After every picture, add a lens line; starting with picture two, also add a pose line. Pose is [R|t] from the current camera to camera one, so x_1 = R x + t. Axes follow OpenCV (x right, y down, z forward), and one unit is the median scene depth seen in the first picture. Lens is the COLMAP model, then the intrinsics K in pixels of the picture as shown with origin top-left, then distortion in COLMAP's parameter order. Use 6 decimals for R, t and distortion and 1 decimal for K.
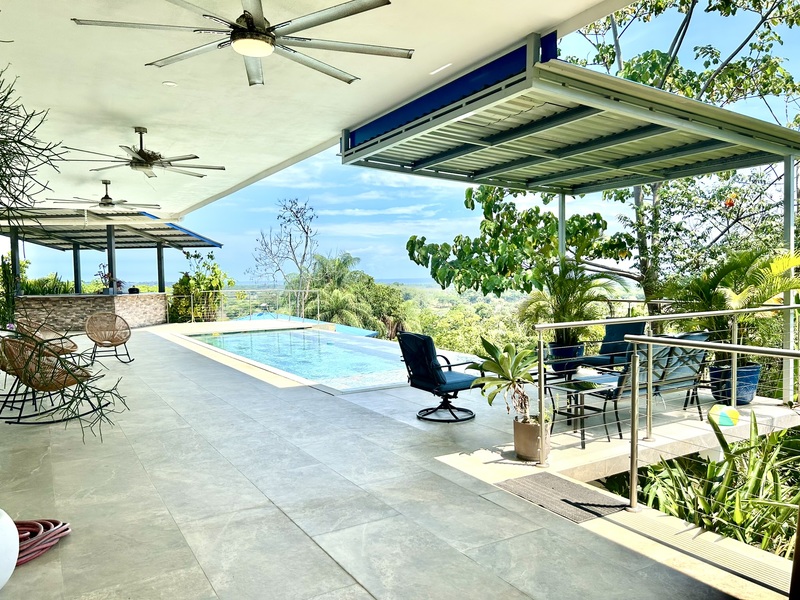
lens RADIAL K [[612.7, 0, 400.3], [0, 612.7, 306.2], [0, 0, 1]] dist [0.055263, -0.059931]
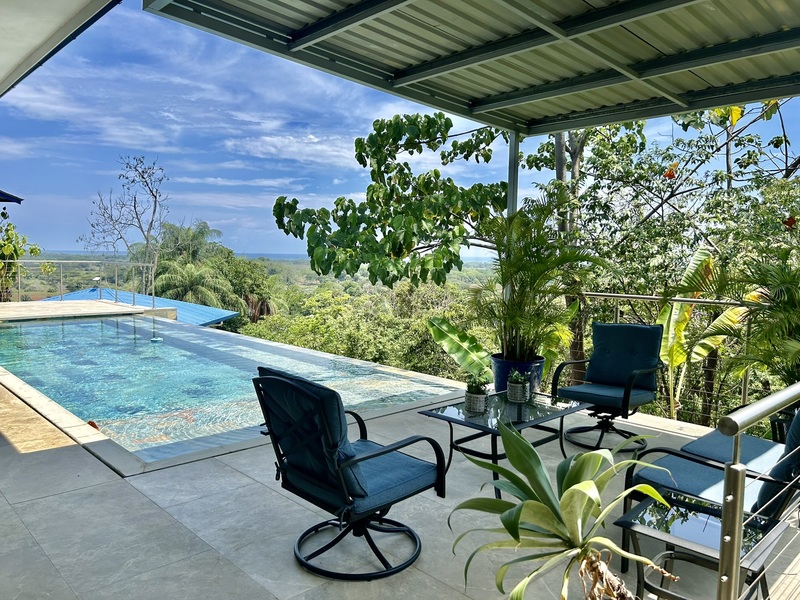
lens RADIAL K [[612.7, 0, 400.3], [0, 612.7, 306.2], [0, 0, 1]] dist [0.055263, -0.059931]
pose [[0.976490, 0.013493, 0.215141, 0.001003], [-0.021457, 0.999167, 0.034723, -0.008360], [-0.214494, -0.038523, 0.975965, 0.219339]]
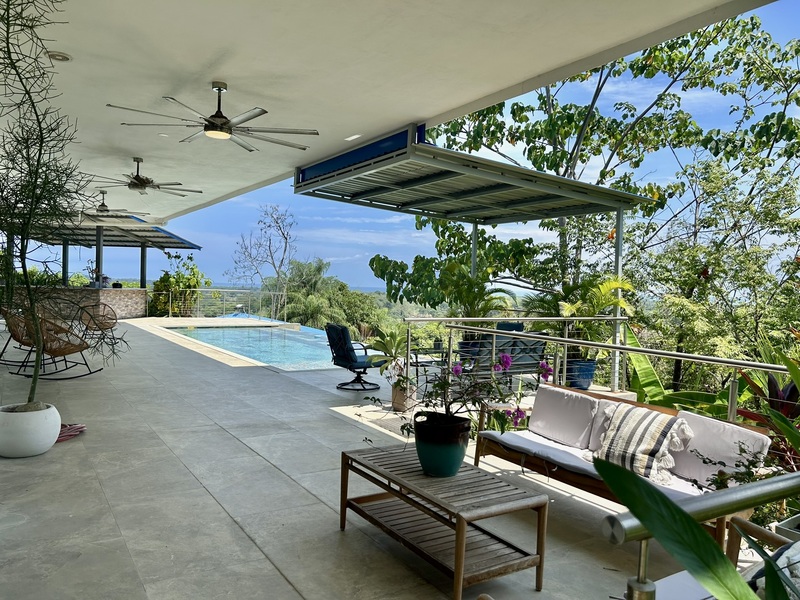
lens RADIAL K [[612.7, 0, 400.3], [0, 612.7, 306.2], [0, 0, 1]] dist [0.055263, -0.059931]
pose [[0.998379, 0.047996, 0.030595, 0.046460], [-0.047511, 0.998736, -0.016389, 0.007441], [-0.031343, 0.014909, 0.999398, -0.137014]]
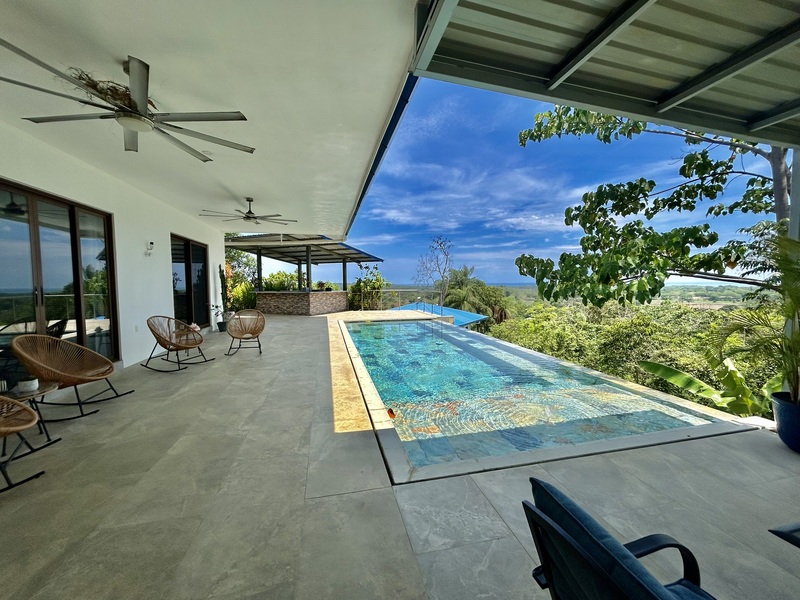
lens RADIAL K [[325.8, 0, 395.0], [0, 325.8, 302.3], [0, 0, 1]] dist [0.001227, 0.000078]
pose [[0.948690, 0.031190, -0.314666, -0.006740], [-0.026359, 0.999460, 0.019597, -0.016421], [0.315107, -0.010297, 0.949000, 0.335865]]
